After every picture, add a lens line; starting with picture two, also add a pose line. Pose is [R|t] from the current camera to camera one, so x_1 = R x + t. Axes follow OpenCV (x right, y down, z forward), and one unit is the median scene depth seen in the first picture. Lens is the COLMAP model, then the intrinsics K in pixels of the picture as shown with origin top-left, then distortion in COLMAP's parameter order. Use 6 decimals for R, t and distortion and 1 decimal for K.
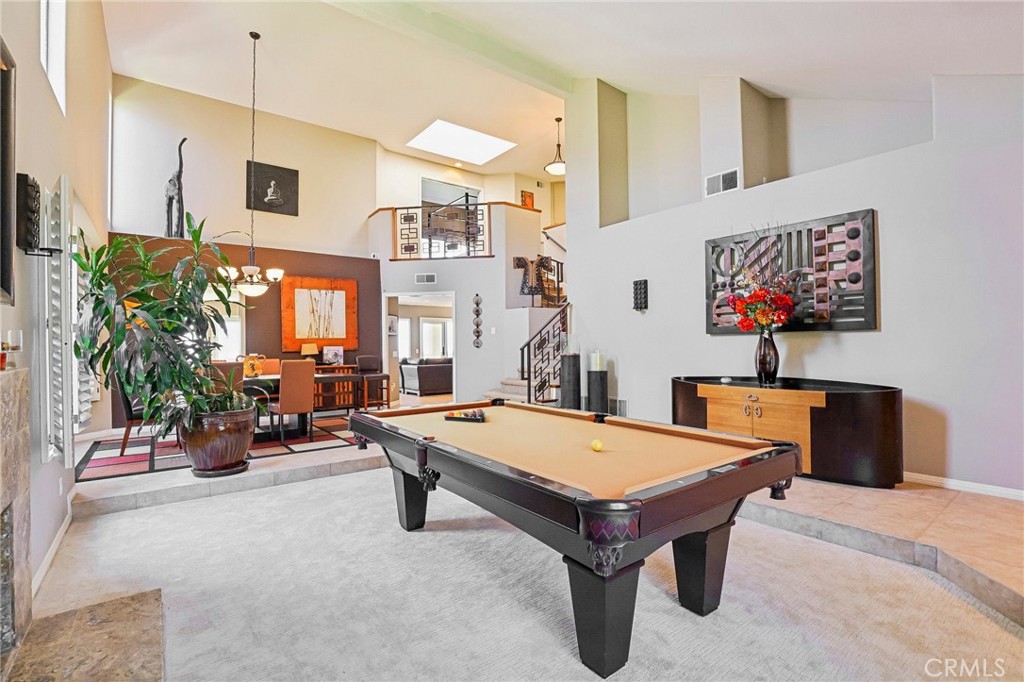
lens RADIAL K [[473.6, 0, 513.0], [0, 473.6, 344.1], [0, 0, 1]] dist [-0.031710, 0.003371]
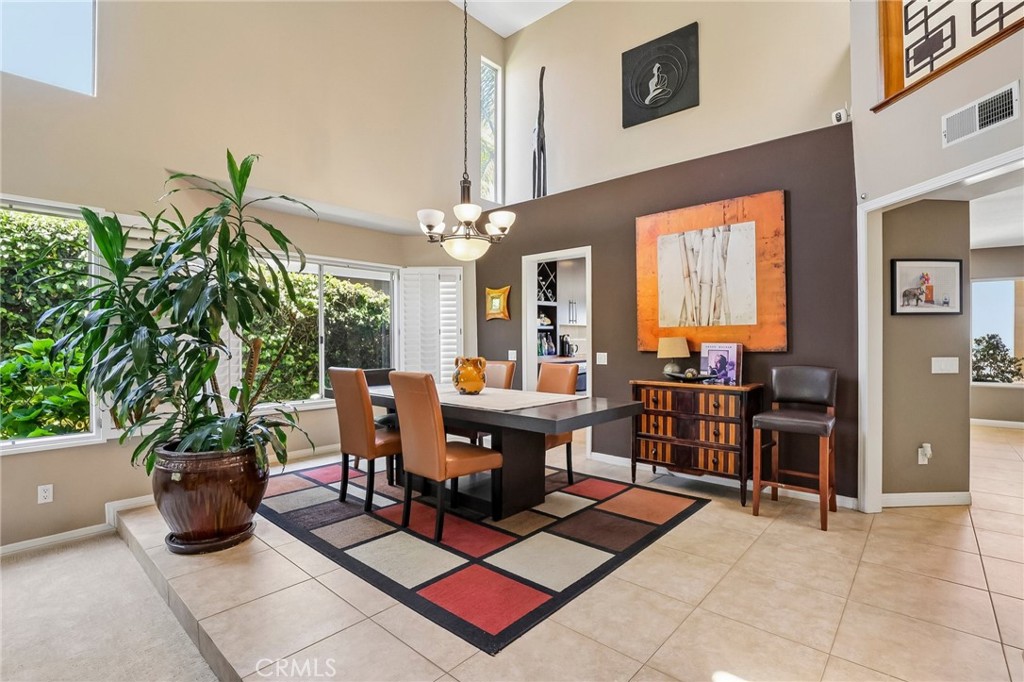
lens RADIAL K [[473.6, 0, 514.9], [0, 473.6, 343.8], [0, 0, 1]] dist [-0.031710, 0.003371]
pose [[0.182588, 0.018996, -0.983006, 0.045591], [0.005633, 0.999777, 0.020366, -0.004943], [0.983173, -0.009256, 0.182440, 0.686654]]
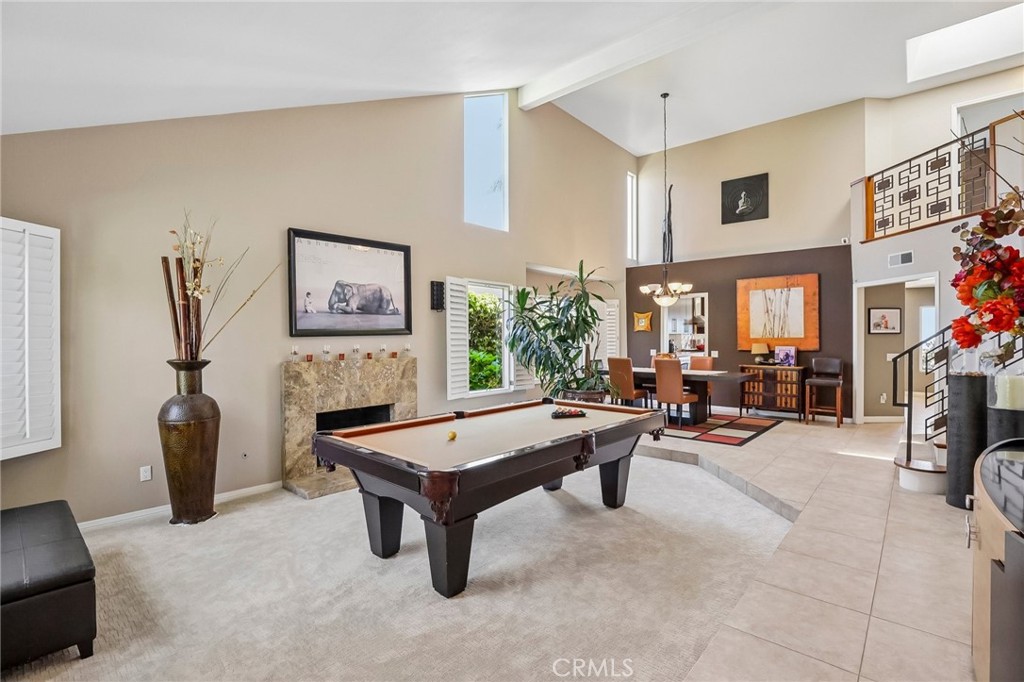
lens RADIAL K [[473.6, 0, 511.4], [0, 473.6, 341.7], [0, 0, 1]] dist [-0.031710, 0.003371]
pose [[0.186249, 0.017299, -0.982350, 0.442544], [0.002647, 0.999833, 0.018108, -0.022727], [0.982499, -0.005973, 0.186172, 0.259978]]
